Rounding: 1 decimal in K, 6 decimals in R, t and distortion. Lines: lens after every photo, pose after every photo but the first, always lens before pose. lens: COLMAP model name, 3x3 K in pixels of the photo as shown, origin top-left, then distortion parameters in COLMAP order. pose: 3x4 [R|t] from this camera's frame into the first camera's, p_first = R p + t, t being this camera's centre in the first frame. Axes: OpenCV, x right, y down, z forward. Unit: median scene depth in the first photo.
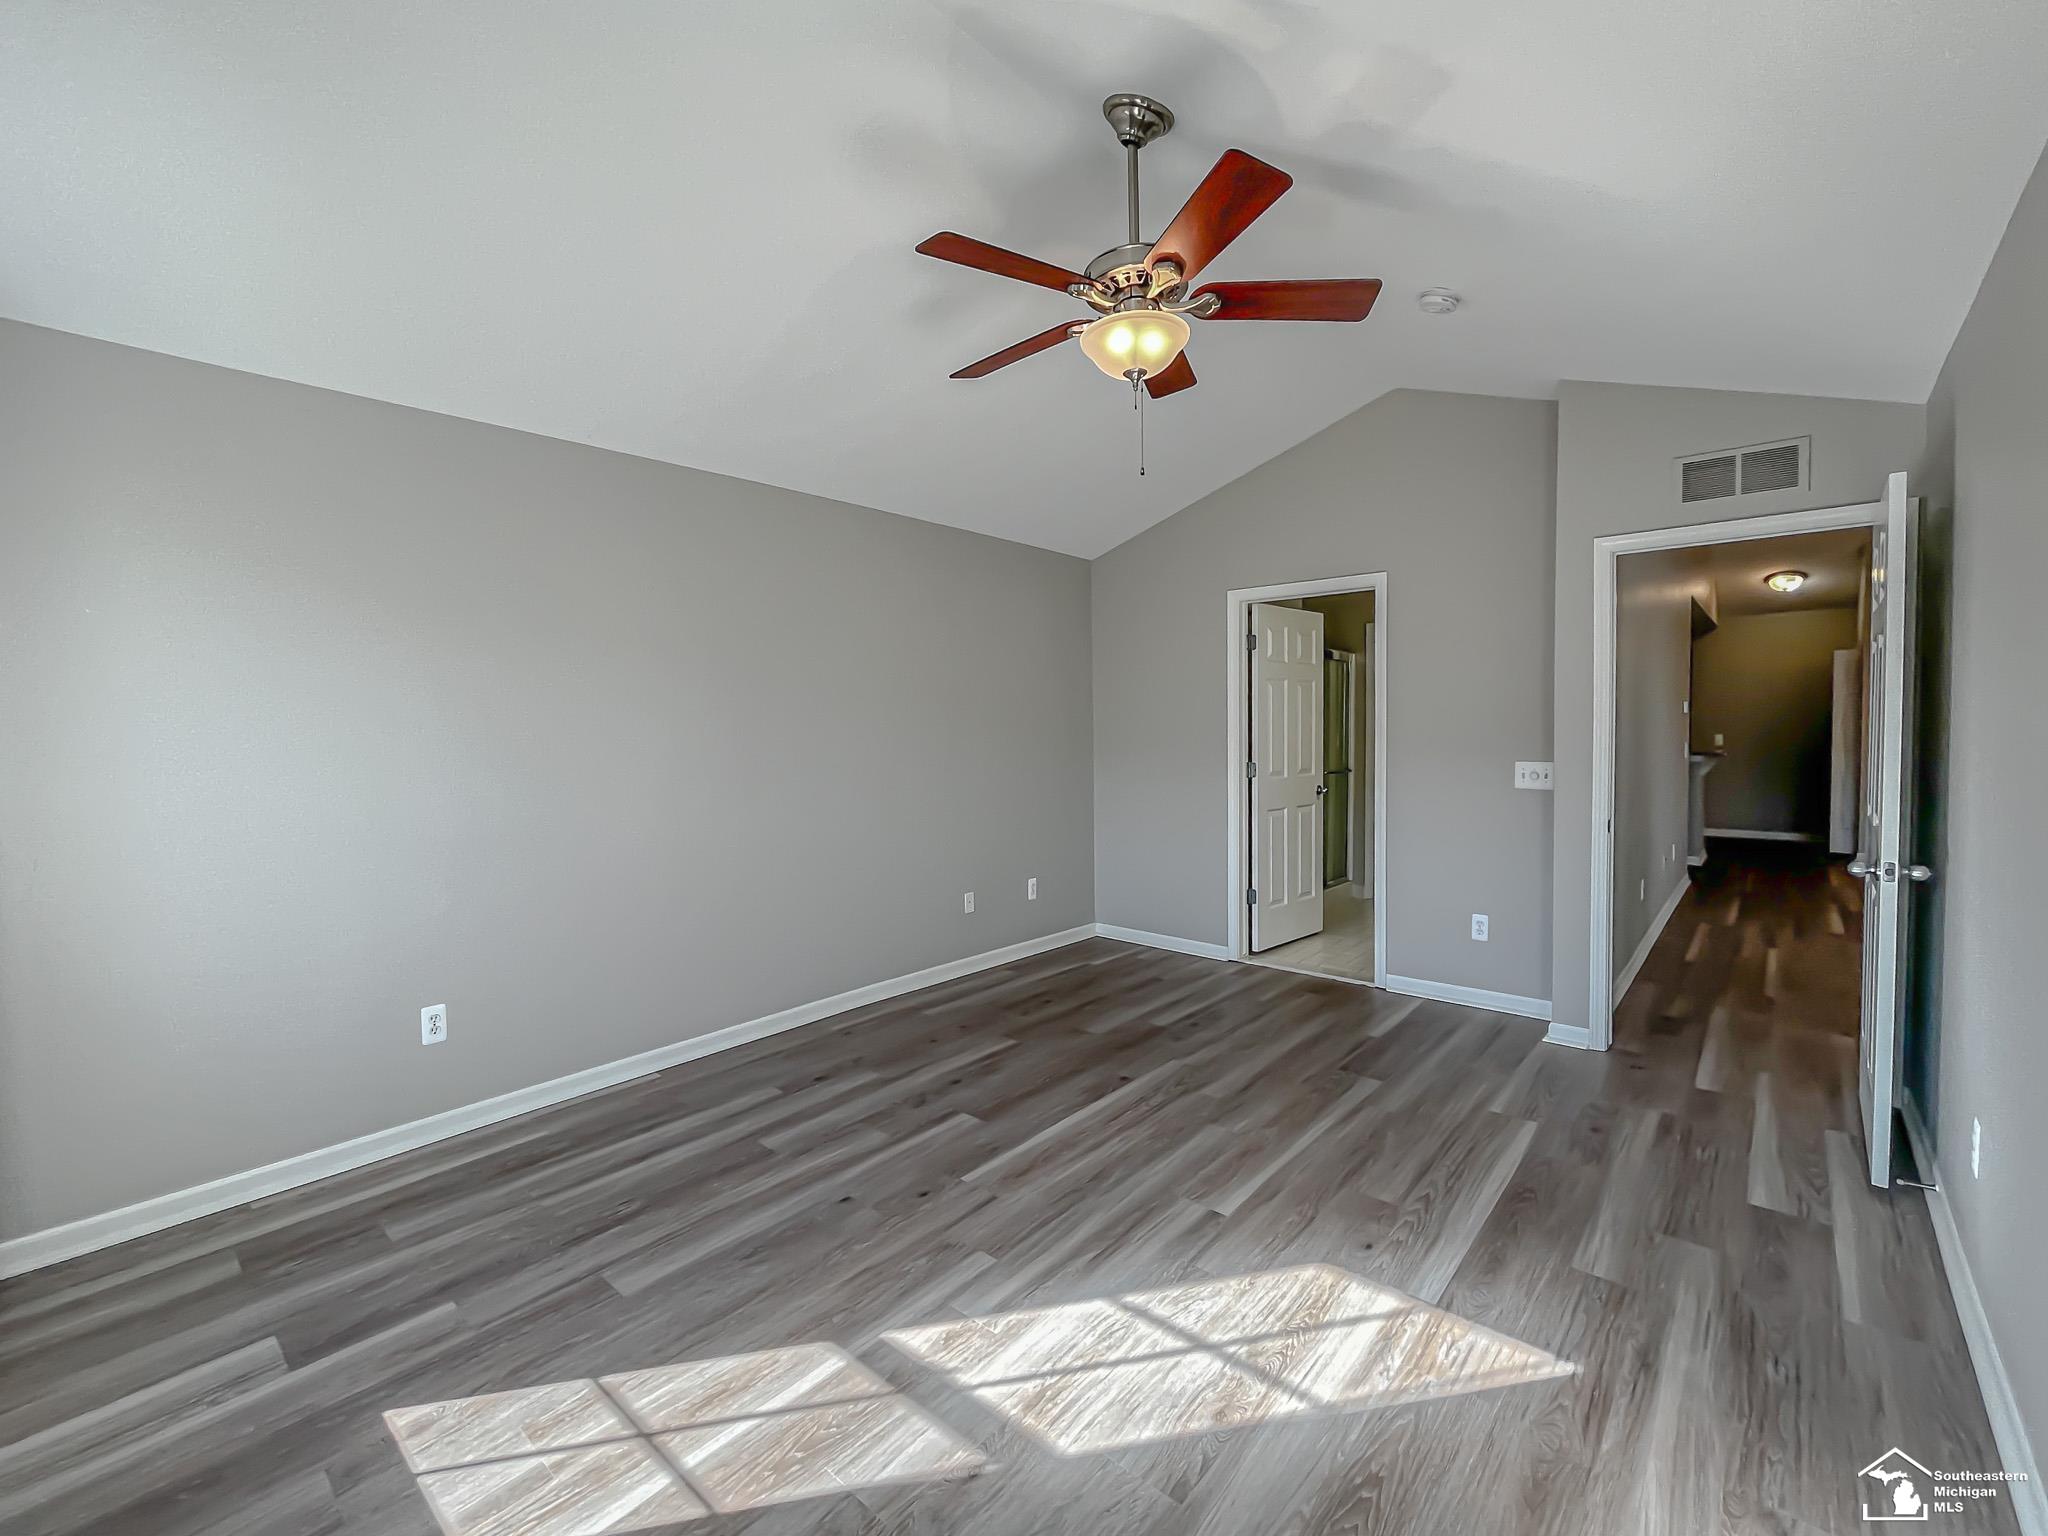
lens RADIAL K [[863.2, 0, 1043.2], [0, 863.2, 764.8], [0, 0, 1]] dist [0.001603, -0.002202]
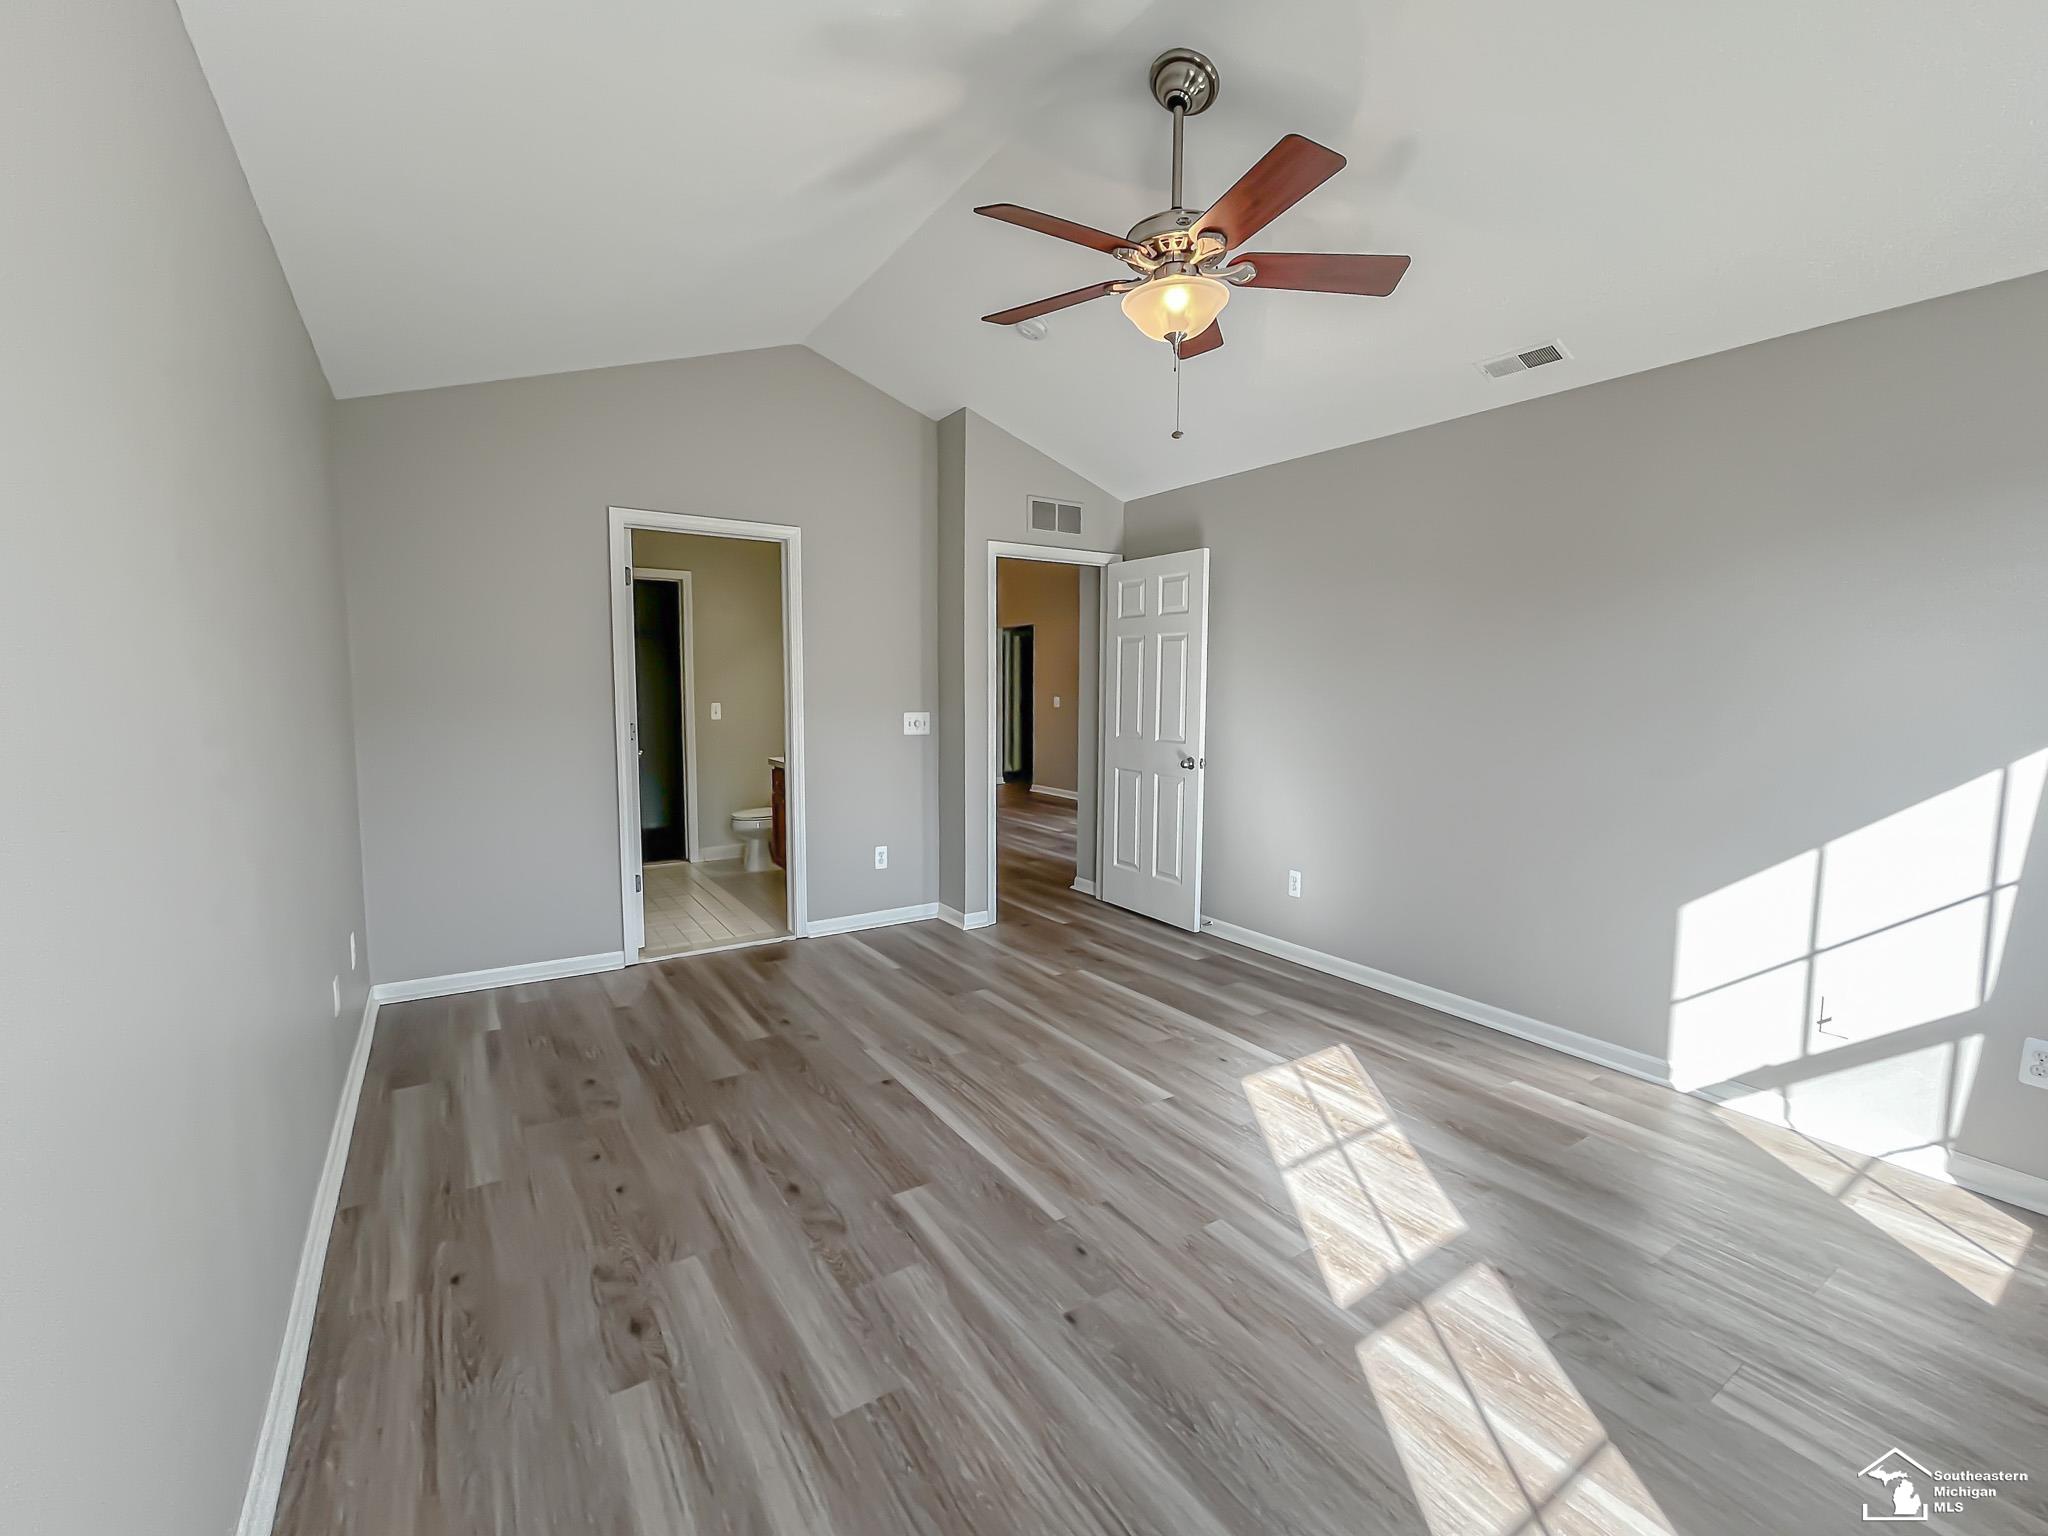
lens RADIAL K [[863.2, 0, 1028.9], [0, 863.2, 762.0], [0, 0, 1]] dist [0.001603, -0.002202]
pose [[0.281674, -0.072884, 0.956738, -0.867924], [0.032431, 0.997264, 0.066424, -0.014883], [-0.958962, 0.012318, 0.283268, 0.788832]]
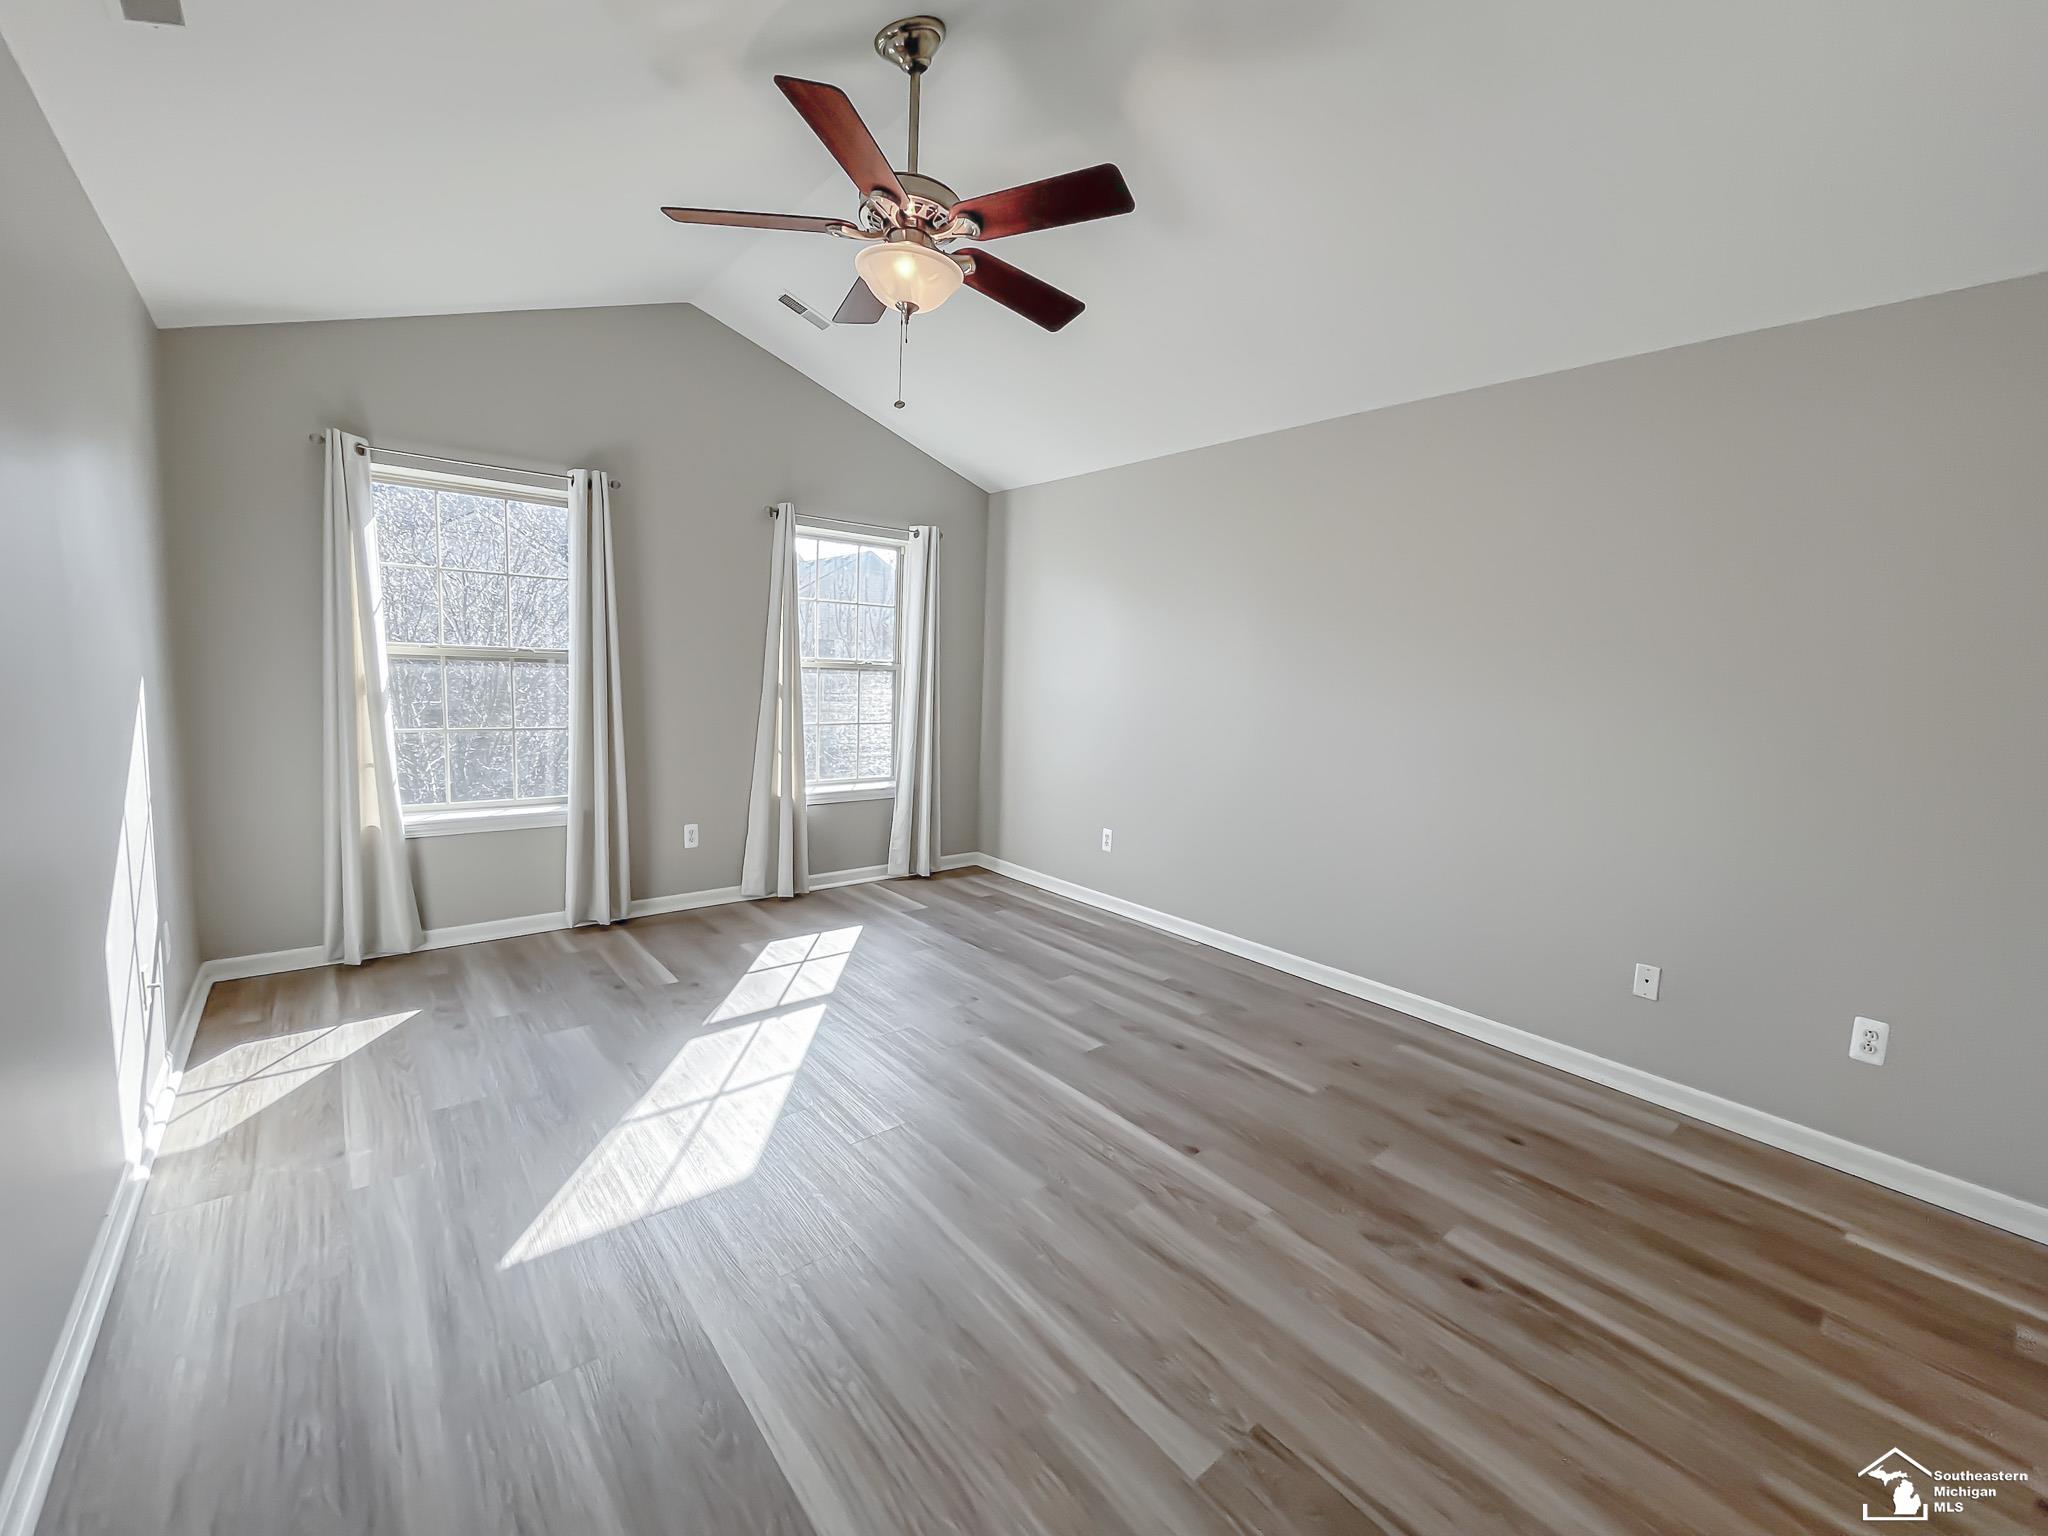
lens RADIAL K [[863.2, 0, 1029.2], [0, 863.2, 764.5], [0, 0, 1]] dist [0.001603, -0.002202]
pose [[-0.177512, 0.117573, -0.977070, 1.023120], [-0.085394, 0.987253, 0.134313, -0.058365], [0.980407, 0.107278, -0.165210, 1.223169]]
